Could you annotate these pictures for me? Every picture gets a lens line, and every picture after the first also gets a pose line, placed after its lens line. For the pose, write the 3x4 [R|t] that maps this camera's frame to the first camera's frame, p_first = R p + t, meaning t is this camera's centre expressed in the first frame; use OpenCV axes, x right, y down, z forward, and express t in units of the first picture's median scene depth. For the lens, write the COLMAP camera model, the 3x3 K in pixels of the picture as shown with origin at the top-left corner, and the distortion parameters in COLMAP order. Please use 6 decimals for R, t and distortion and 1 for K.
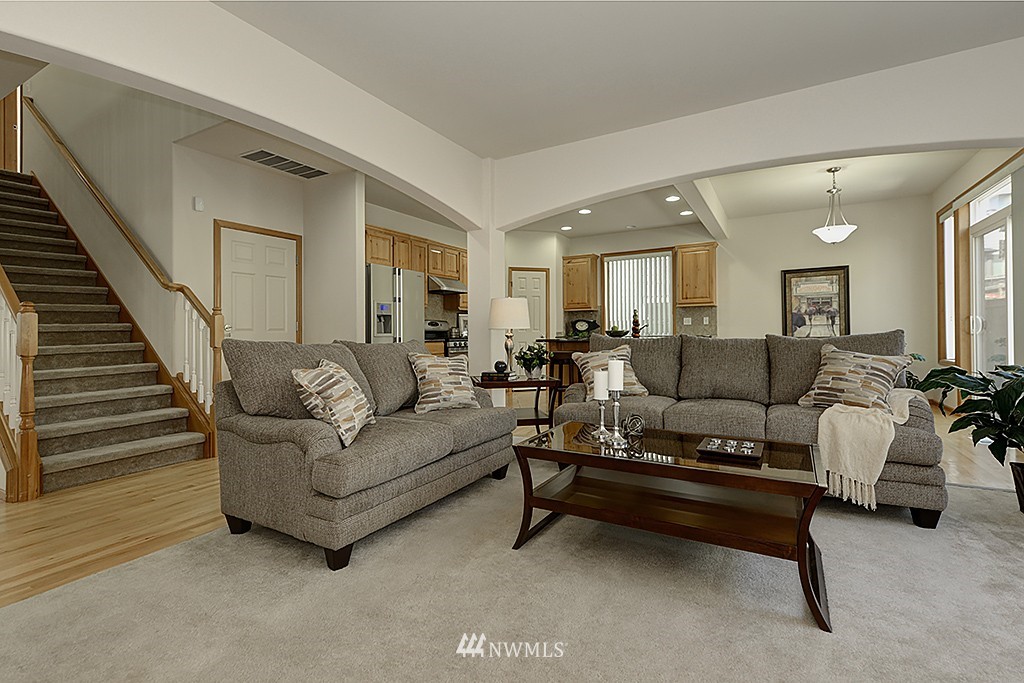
lens RADIAL K [[467.6, 0, 524.4], [0, 467.6, 324.3], [0, 0, 1]] dist [0.001788, 0.000053]
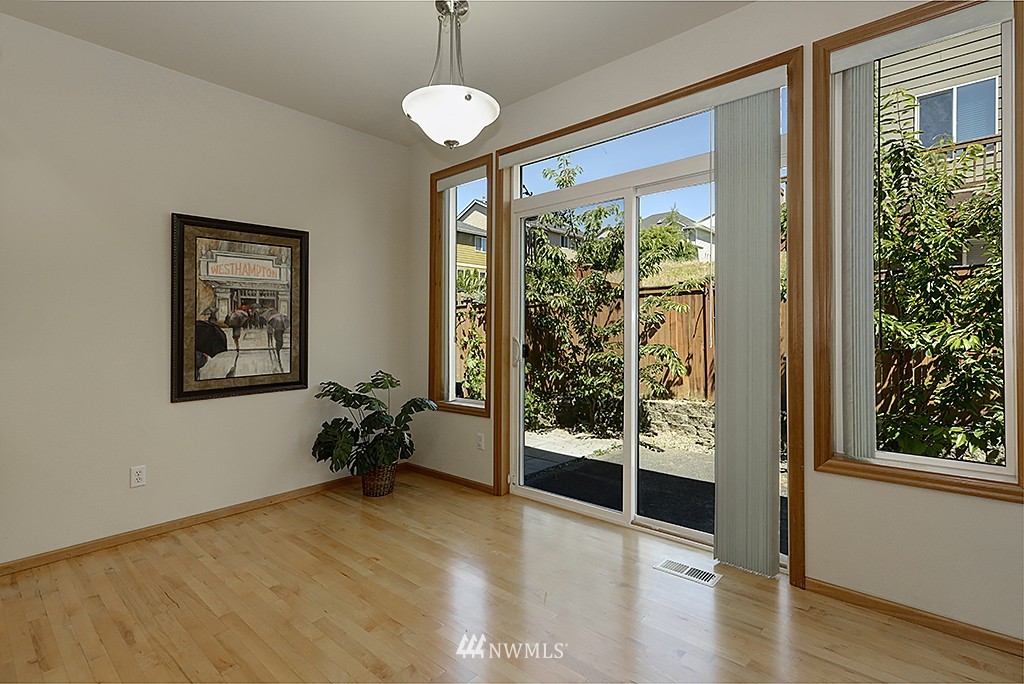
lens RADIAL K [[489.7, 0, 497.9], [0, 489.7, 326.9], [0, 0, 1]] dist [0.010277, -0.000403]
pose [[0.240761, 0.021941, 0.970336, 0.214461], [-0.010239, 0.999746, -0.020065, -0.013558], [-0.970530, -0.005105, 0.240925, 0.637023]]
